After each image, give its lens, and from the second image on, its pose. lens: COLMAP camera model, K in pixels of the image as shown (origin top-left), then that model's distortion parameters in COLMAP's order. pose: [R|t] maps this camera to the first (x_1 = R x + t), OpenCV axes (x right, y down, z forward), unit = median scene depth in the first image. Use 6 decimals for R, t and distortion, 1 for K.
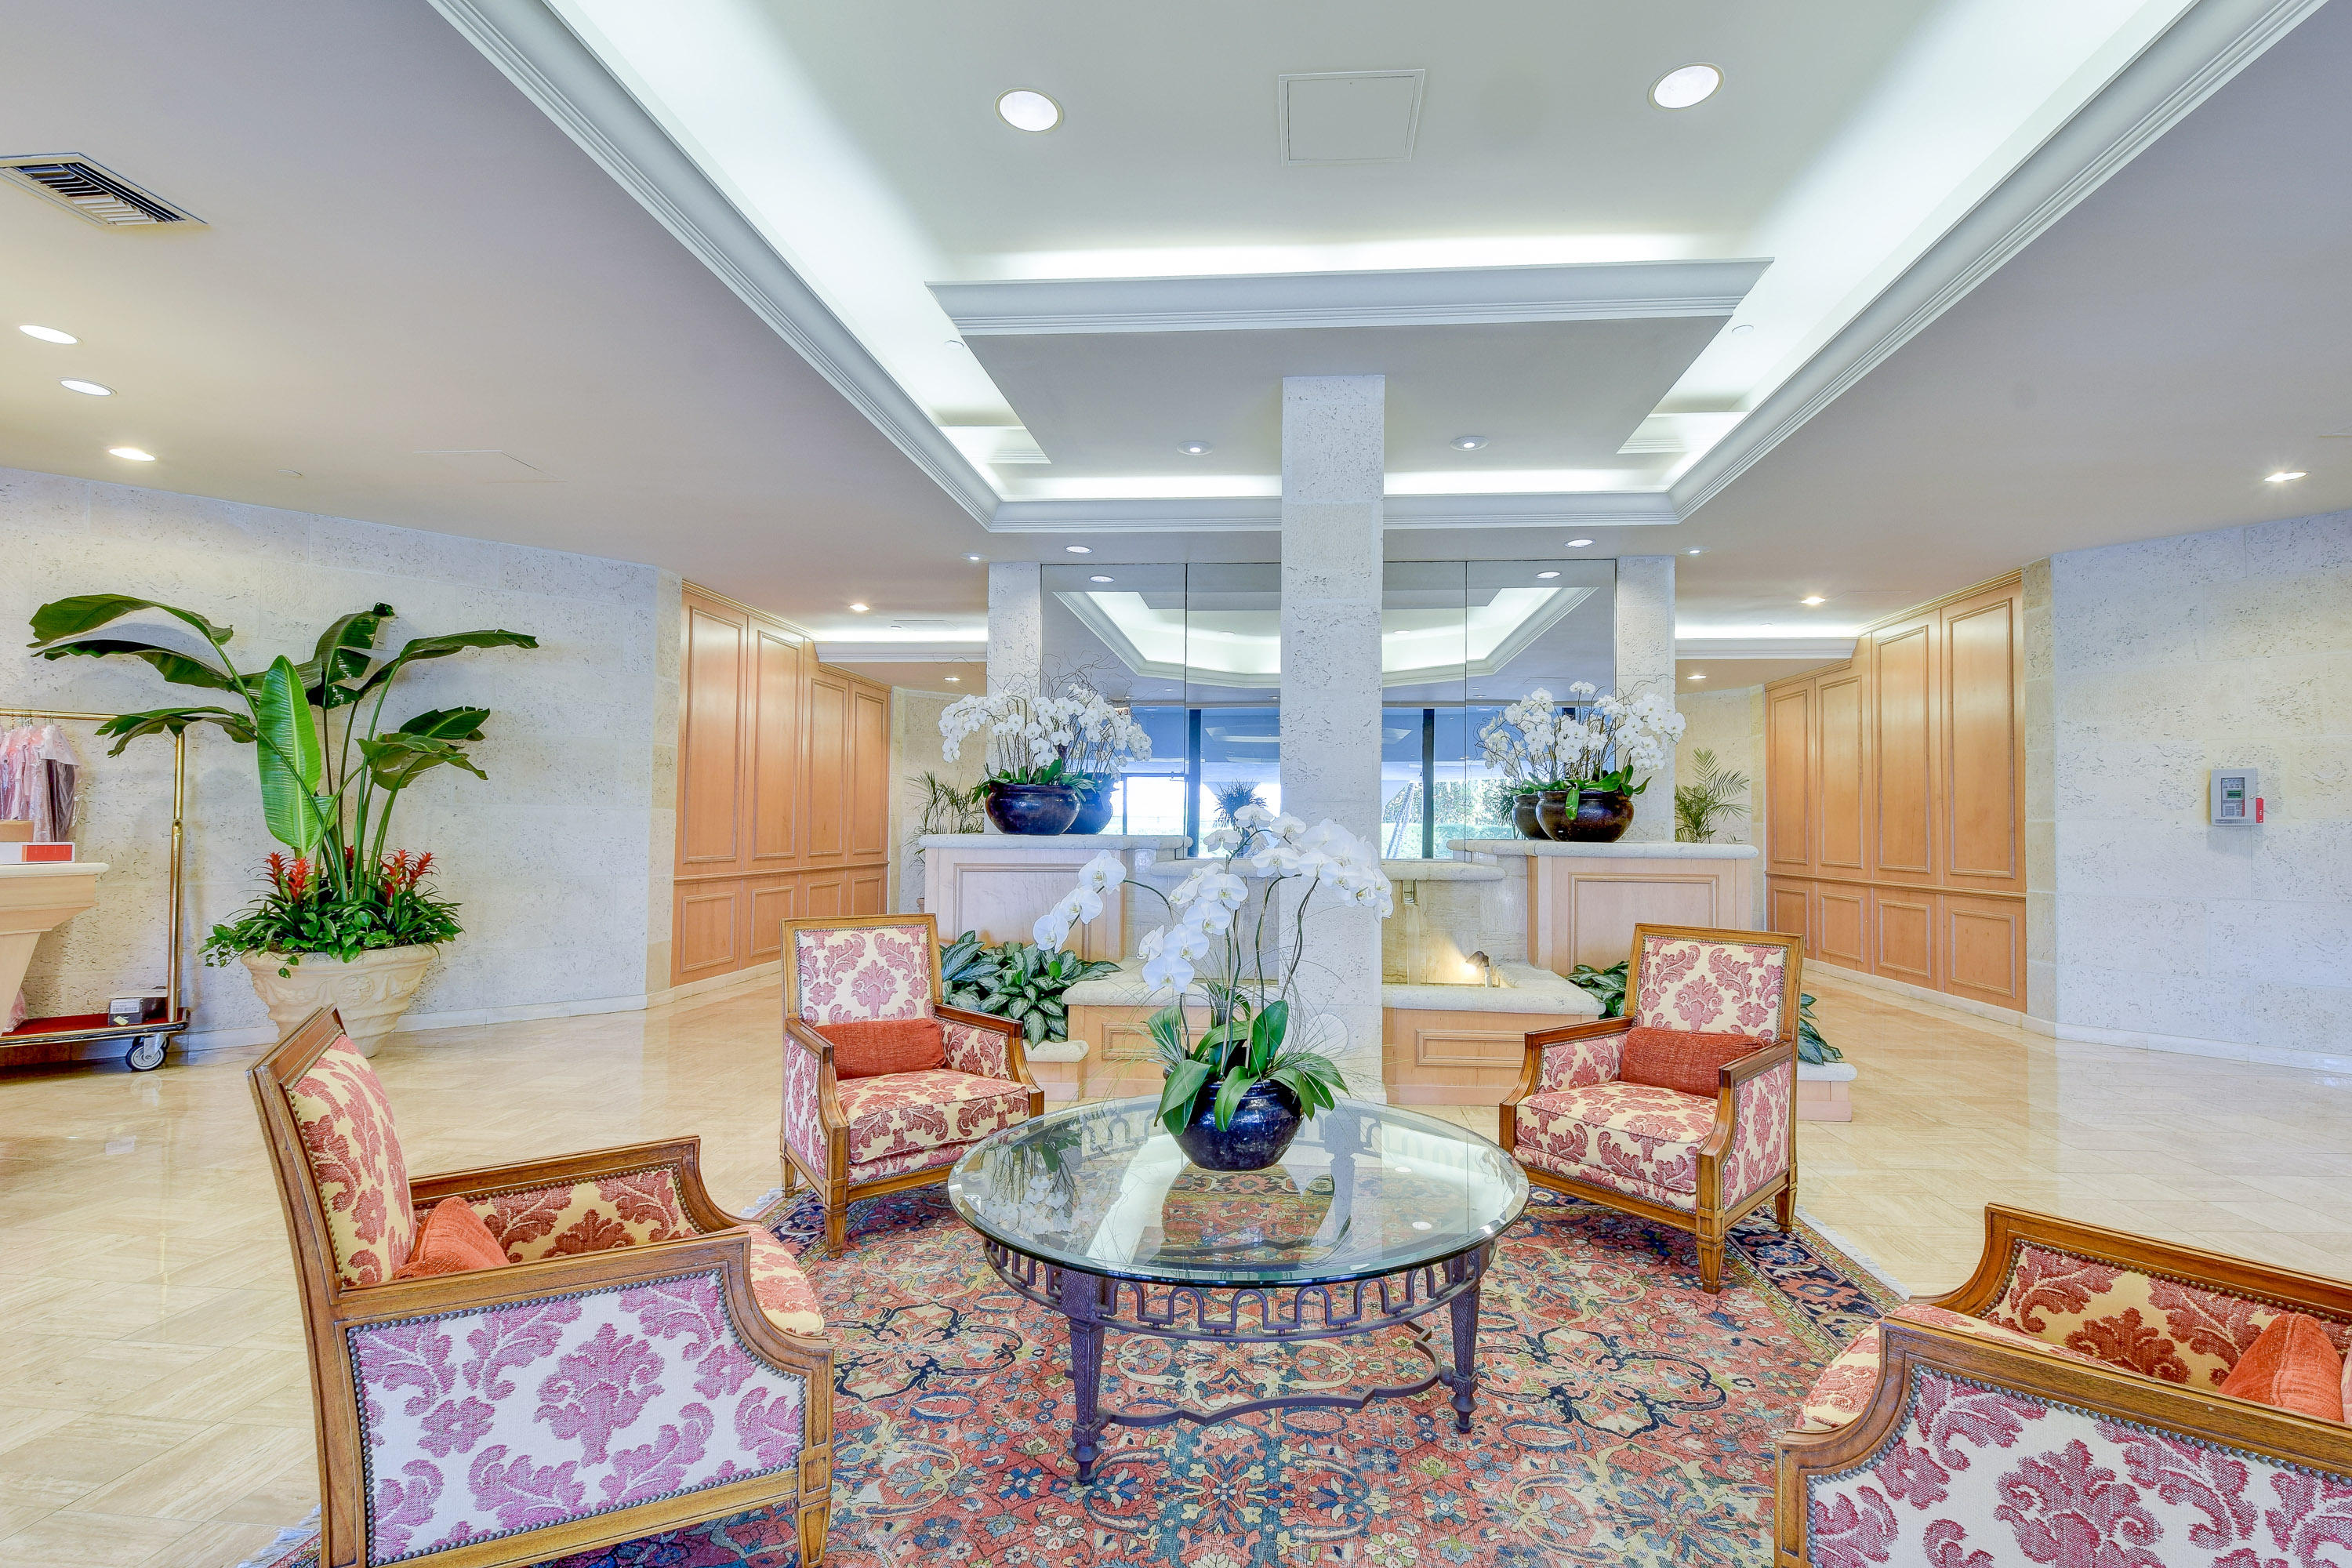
lens RADIAL K [[1038.3, 0, 1167.8], [0, 1038.3, 790.9], [0, 0, 1]] dist [0.010229, -0.009127]
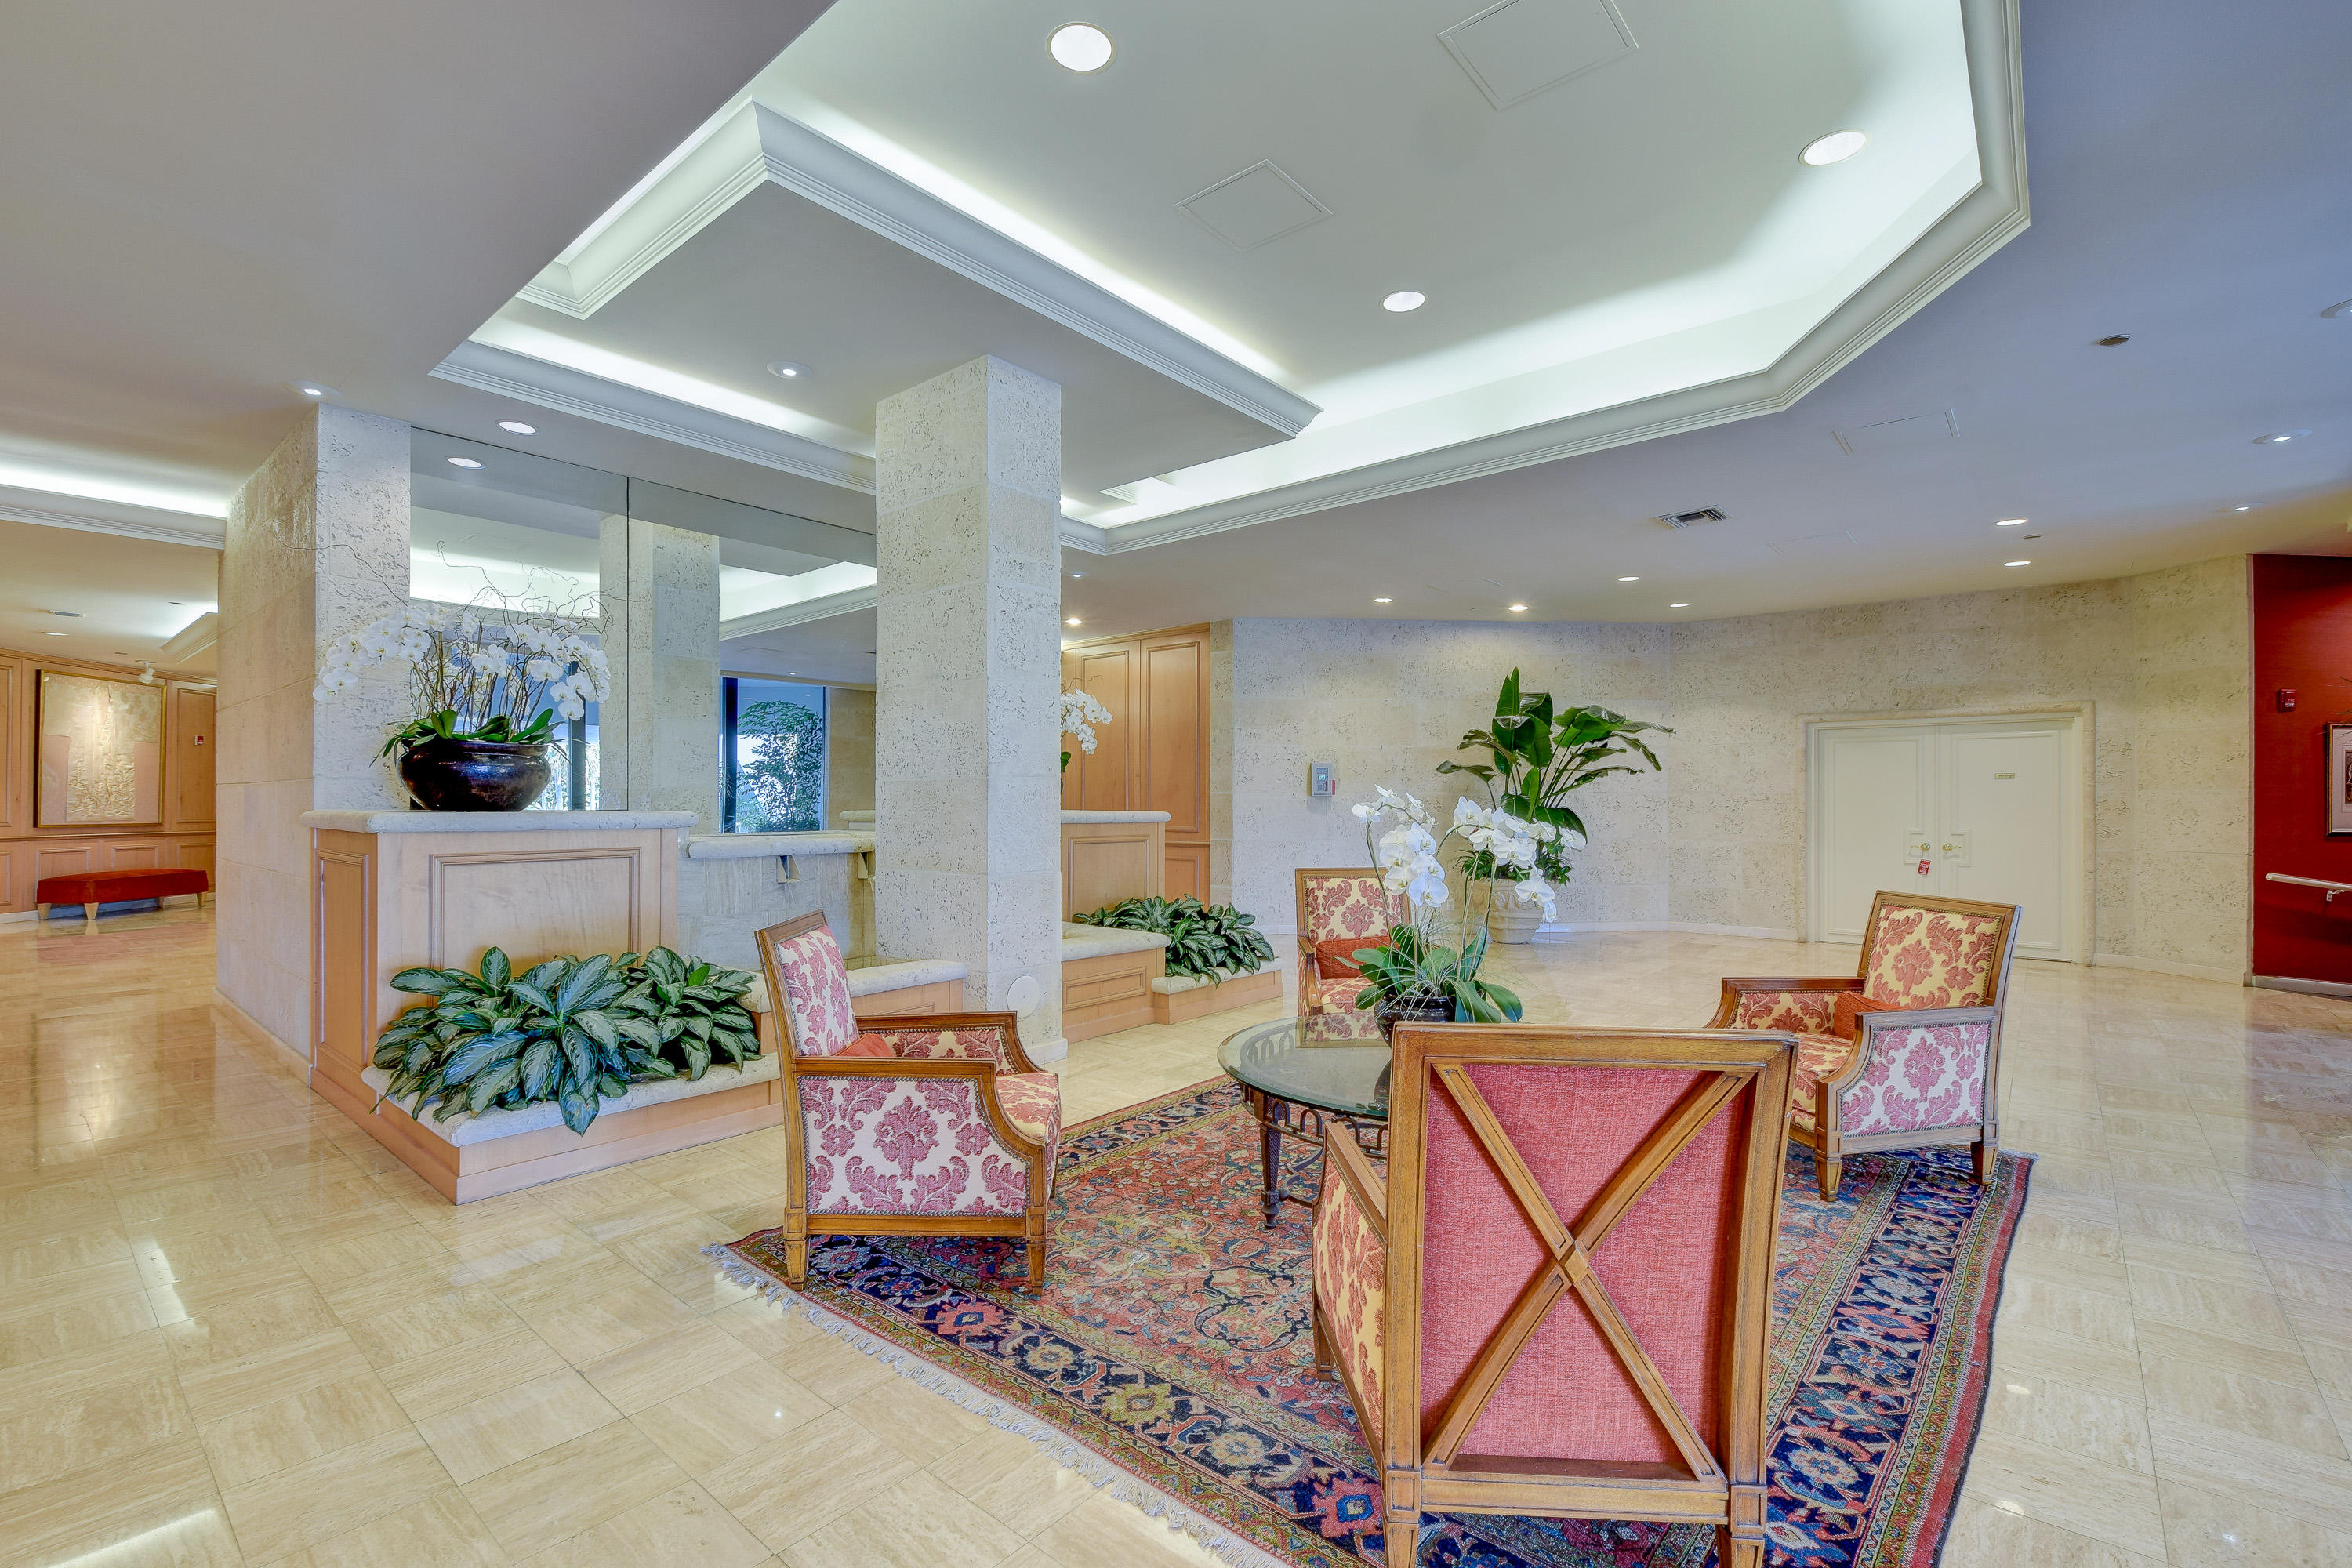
lens RADIAL K [[1038.3, 0, 1163.0], [0, 1038.3, 791.0], [0, 0, 1]] dist [0.010229, -0.009127]
pose [[0.593365, 0.002944, 0.804928, -0.712196], [-0.028453, 0.999445, 0.017320, 0.003627], [-0.804430, -0.033180, 0.593120, 0.298686]]
